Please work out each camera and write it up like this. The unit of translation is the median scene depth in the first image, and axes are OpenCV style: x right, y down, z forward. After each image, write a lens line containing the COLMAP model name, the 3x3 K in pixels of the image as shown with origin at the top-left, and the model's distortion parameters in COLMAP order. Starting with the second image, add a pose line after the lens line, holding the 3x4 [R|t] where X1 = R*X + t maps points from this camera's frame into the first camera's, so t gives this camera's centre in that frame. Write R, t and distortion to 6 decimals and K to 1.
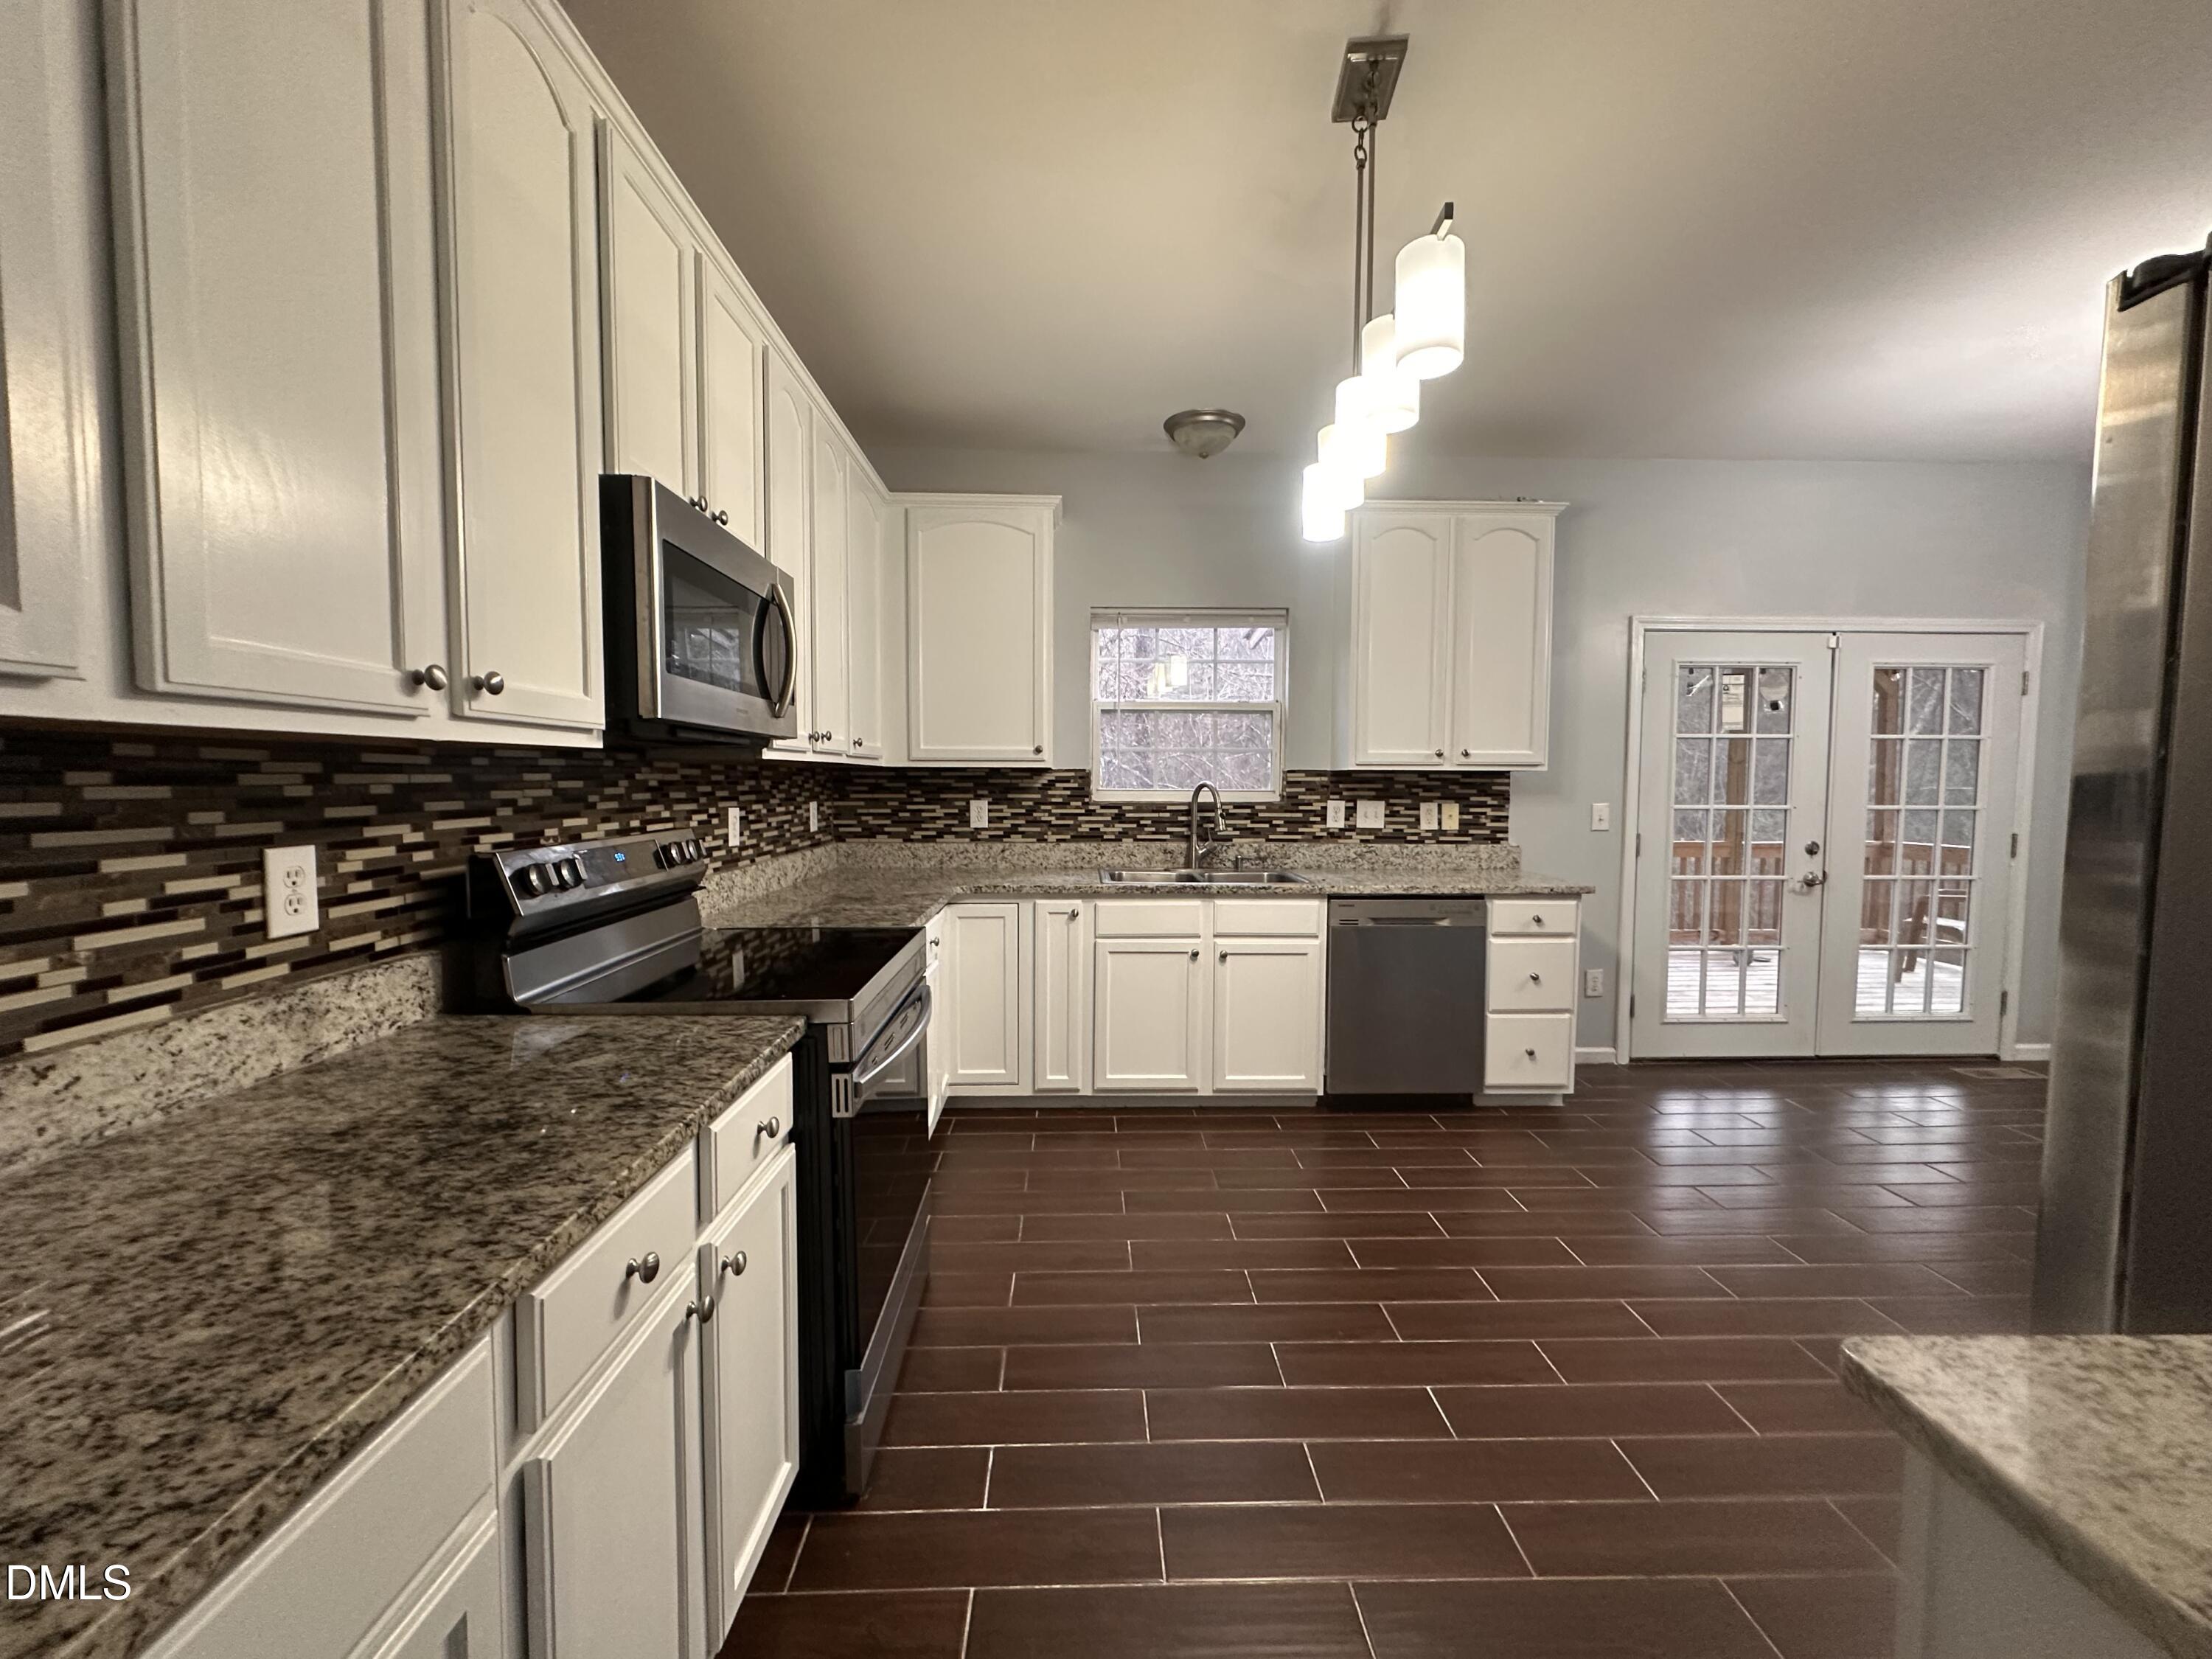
lens RADIAL K [[883.9, 0, 1105.6], [0, 883.9, 822.2], [0, 0, 1]] dist [-0.003374, -0.000453]
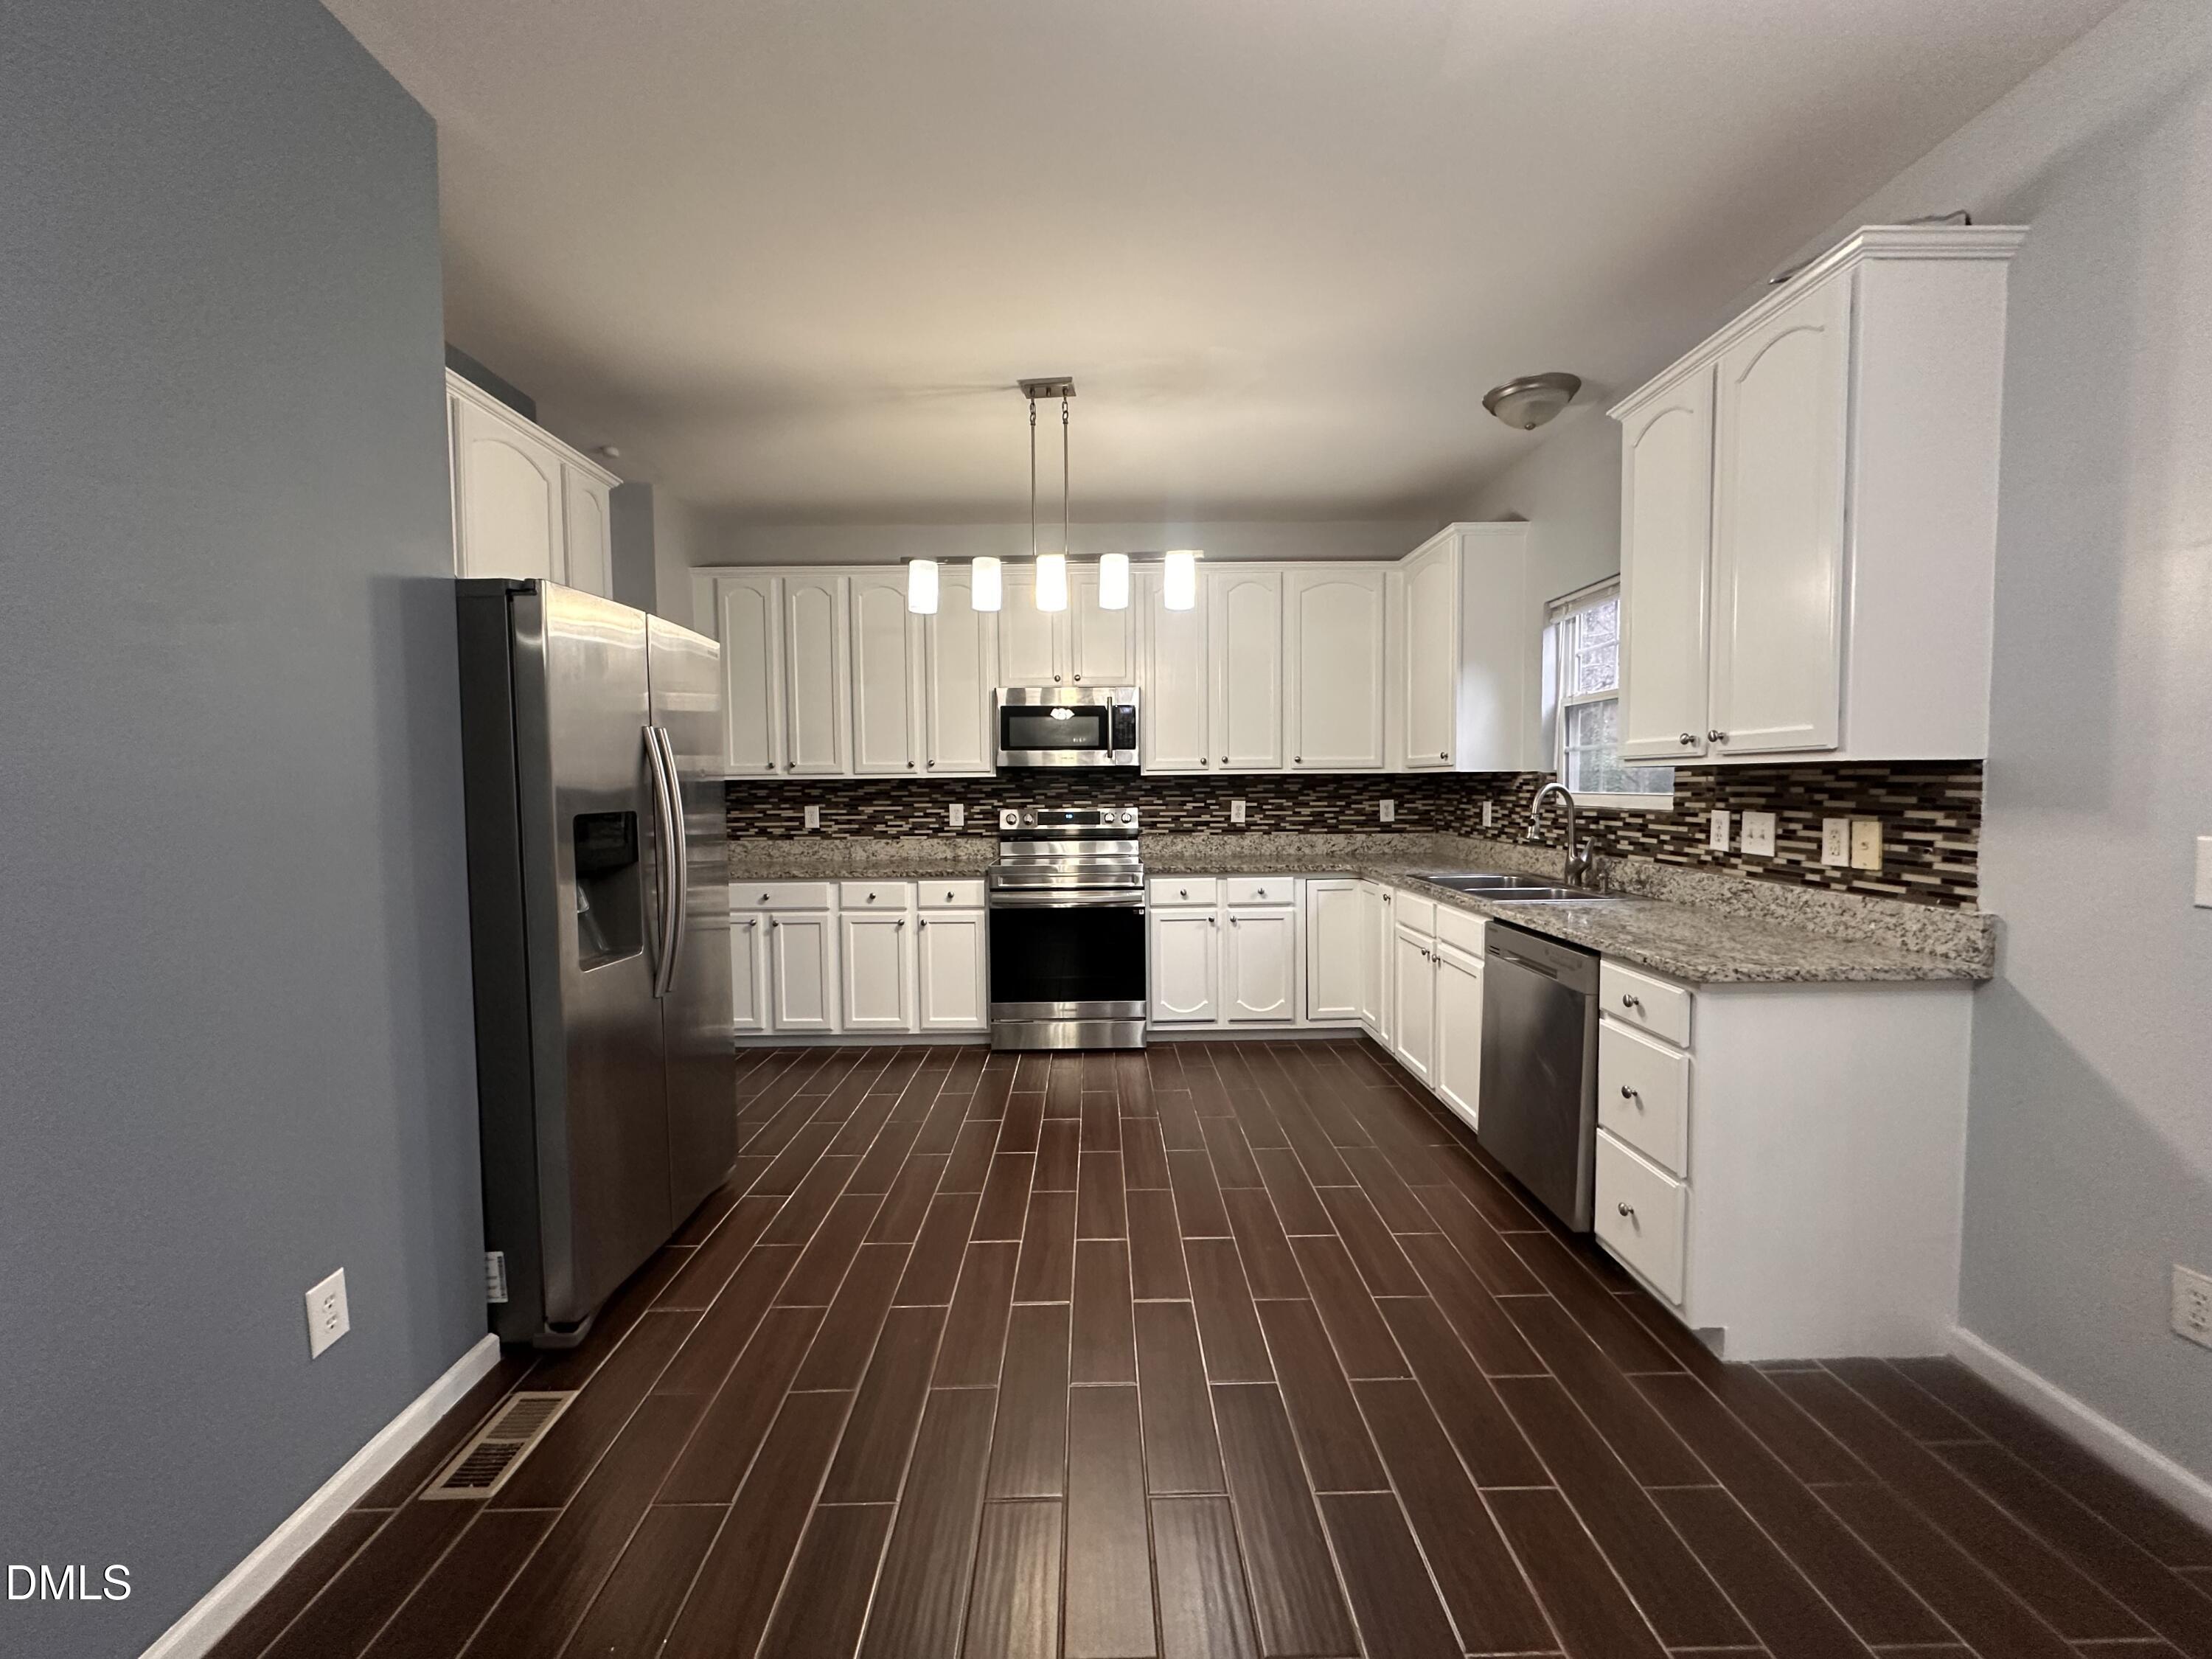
lens RADIAL K [[883.9, 0, 1113.3], [0, 883.9, 830.1], [0, 0, 1]] dist [-0.003374, -0.000453]
pose [[-0.009960, 0.047913, -0.998802, 0.945704], [-0.040676, 0.998005, 0.048280, -0.023275], [0.999123, 0.041109, -0.007992, 0.538218]]
